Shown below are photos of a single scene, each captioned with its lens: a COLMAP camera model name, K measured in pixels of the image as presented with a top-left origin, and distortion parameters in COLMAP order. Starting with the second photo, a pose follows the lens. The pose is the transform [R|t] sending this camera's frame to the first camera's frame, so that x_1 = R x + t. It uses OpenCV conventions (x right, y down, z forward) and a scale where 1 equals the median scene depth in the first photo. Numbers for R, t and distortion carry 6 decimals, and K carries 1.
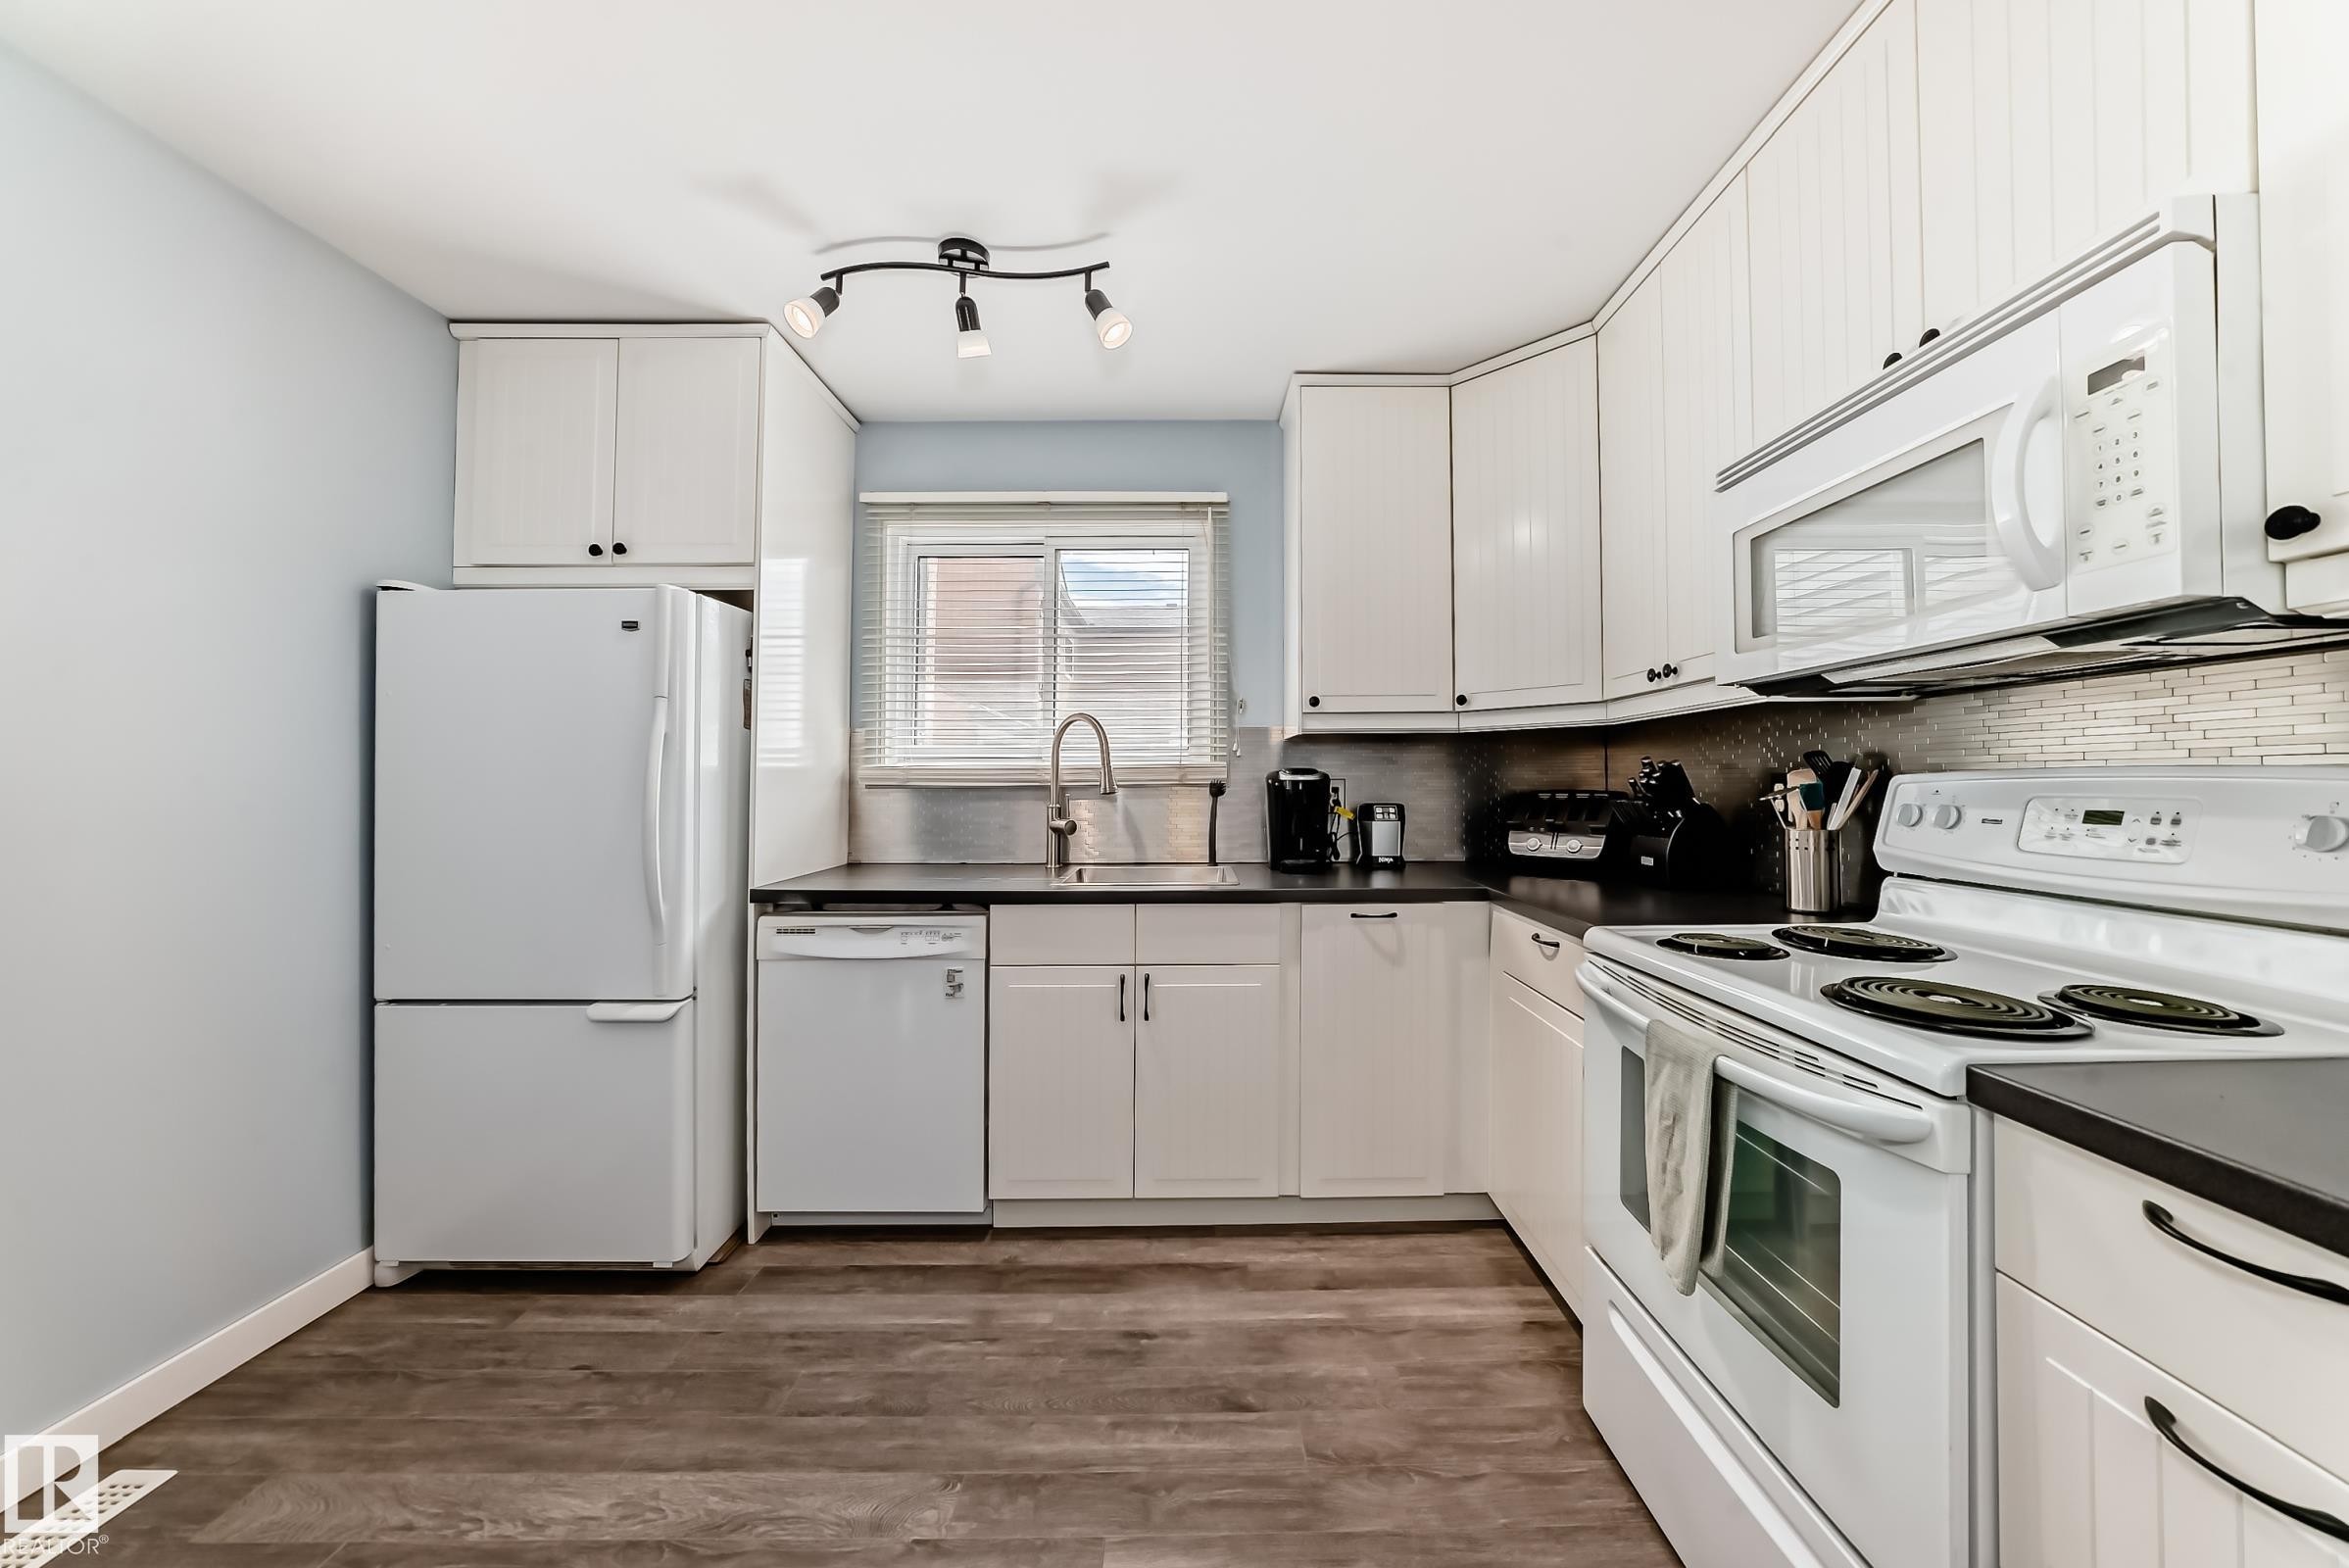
lens RADIAL K [[825.7, 0, 1170.4], [0, 825.7, 771.5], [0, 0, 1]] dist [-0.015924, 0.003138]
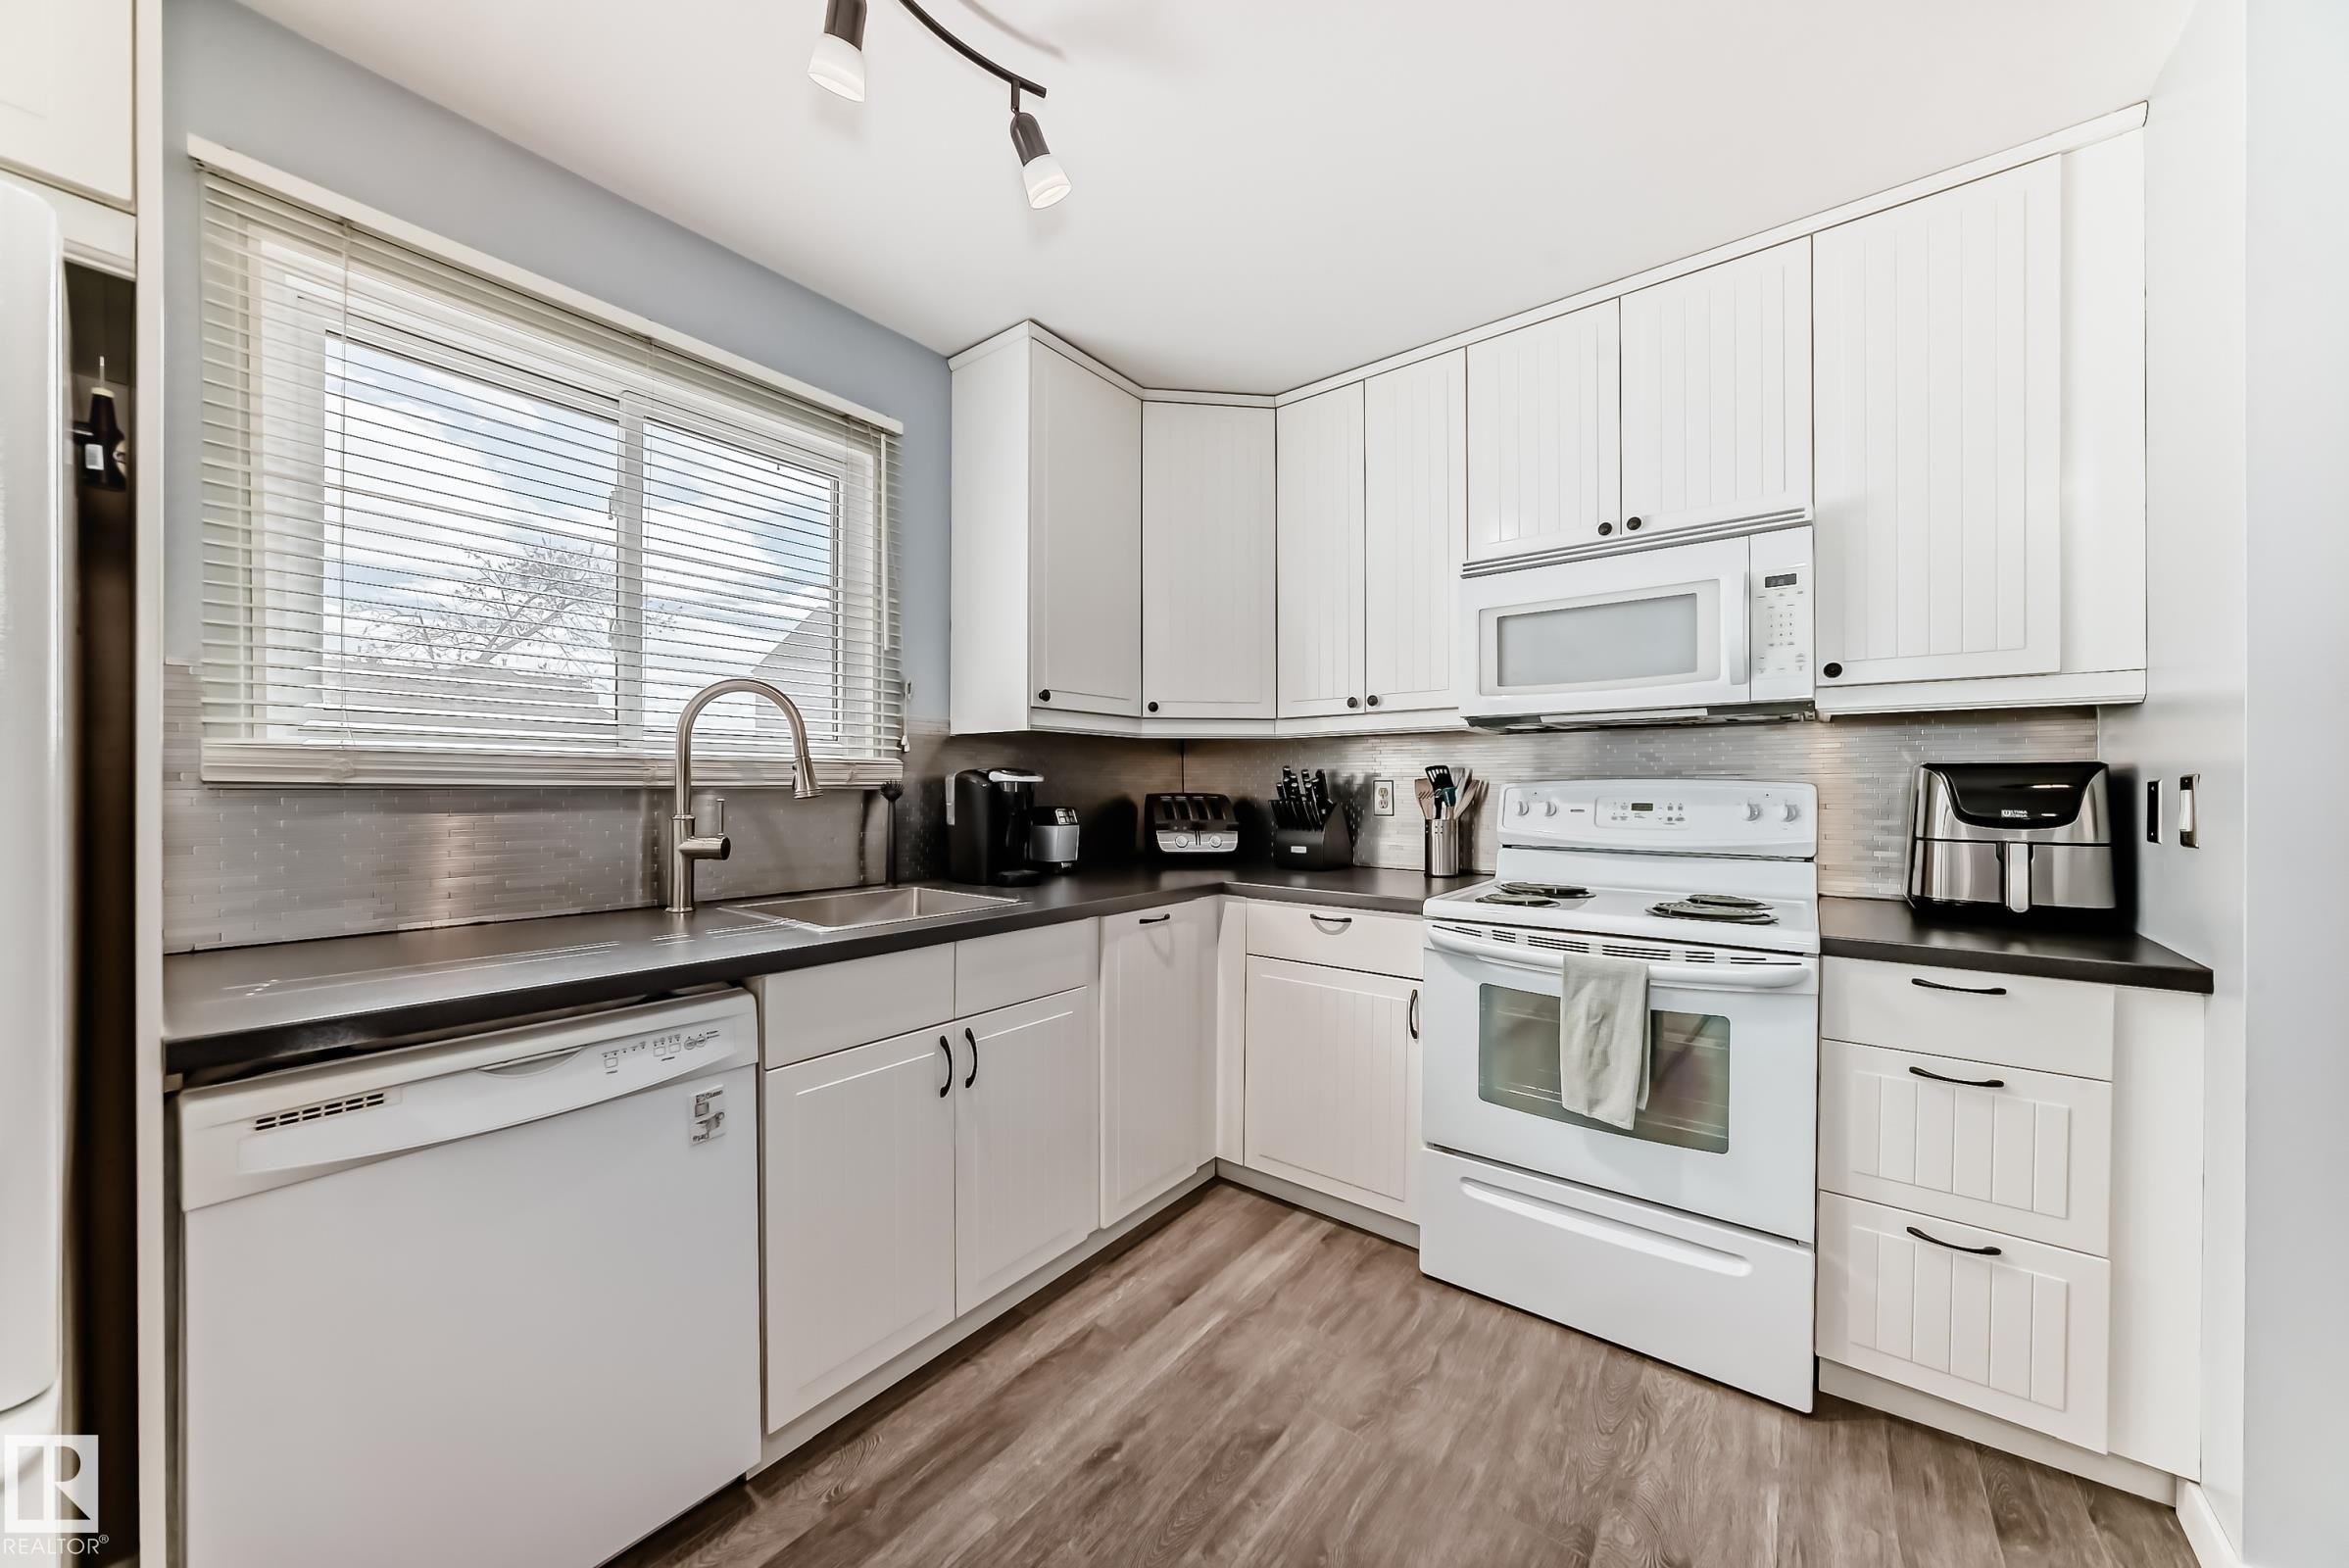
lens RADIAL K [[825.7, 0, 1171.3], [0, 825.7, 800.5], [0, 0, 1]] dist [-0.015924, 0.003138]
pose [[0.607580, -0.005362, 0.794240, -0.617134], [-0.016975, 0.999661, 0.019734, 0.014127], [-0.794077, -0.025472, 0.607283, 0.445810]]
